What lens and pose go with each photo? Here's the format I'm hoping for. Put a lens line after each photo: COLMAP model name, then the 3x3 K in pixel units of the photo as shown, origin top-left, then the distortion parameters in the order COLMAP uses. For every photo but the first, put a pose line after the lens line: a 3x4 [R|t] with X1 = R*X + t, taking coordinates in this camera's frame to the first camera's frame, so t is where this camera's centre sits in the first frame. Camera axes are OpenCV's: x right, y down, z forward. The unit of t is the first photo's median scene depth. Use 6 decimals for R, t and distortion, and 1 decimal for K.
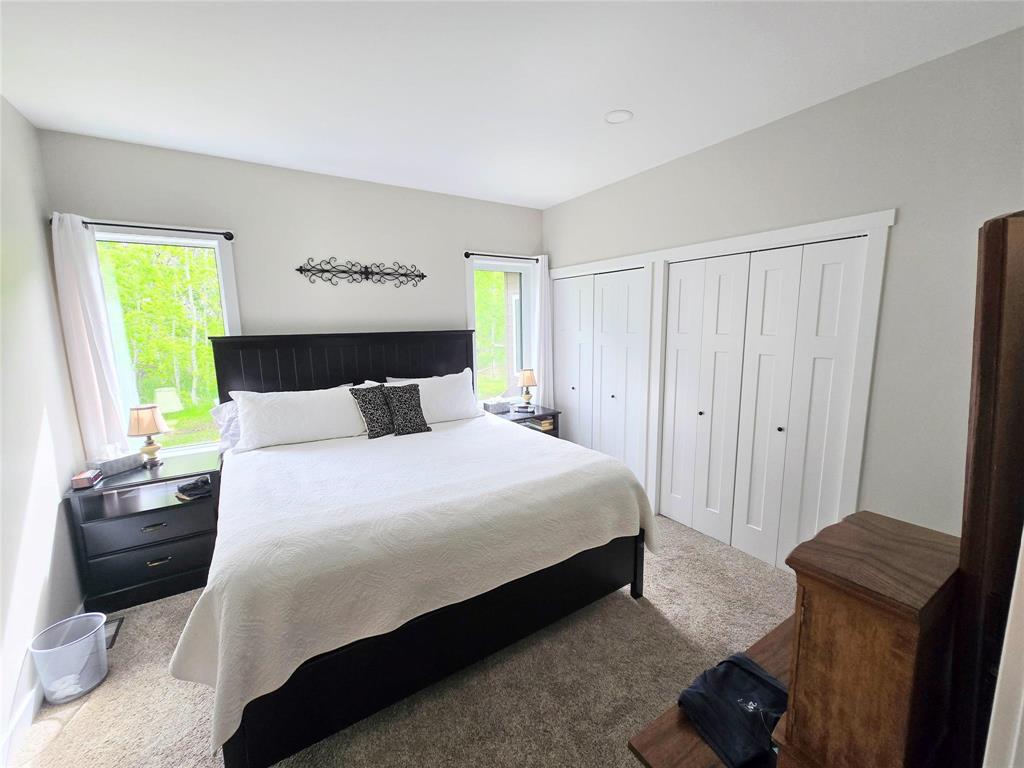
lens RADIAL K [[420.6, 0, 517.0], [0, 420.6, 383.2], [0, 0, 1]] dist [0.003713, 0.000566]
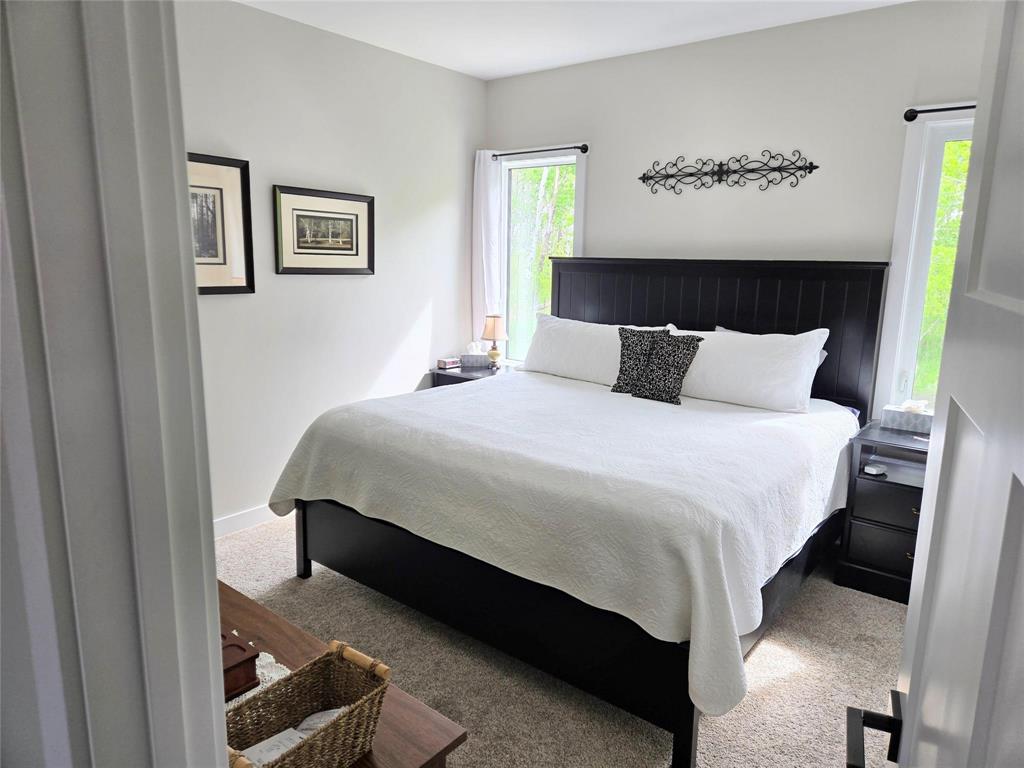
lens RADIAL K [[683.6, 0, 516.0], [0, 683.6, 384.7], [0, 0, 1]] dist [0.064514, -0.049921]
pose [[0.311336, 0.199464, -0.929131, 0.708329], [-0.160539, 0.974711, 0.155455, -0.046725], [0.936641, 0.100763, 0.335485, 0.357868]]
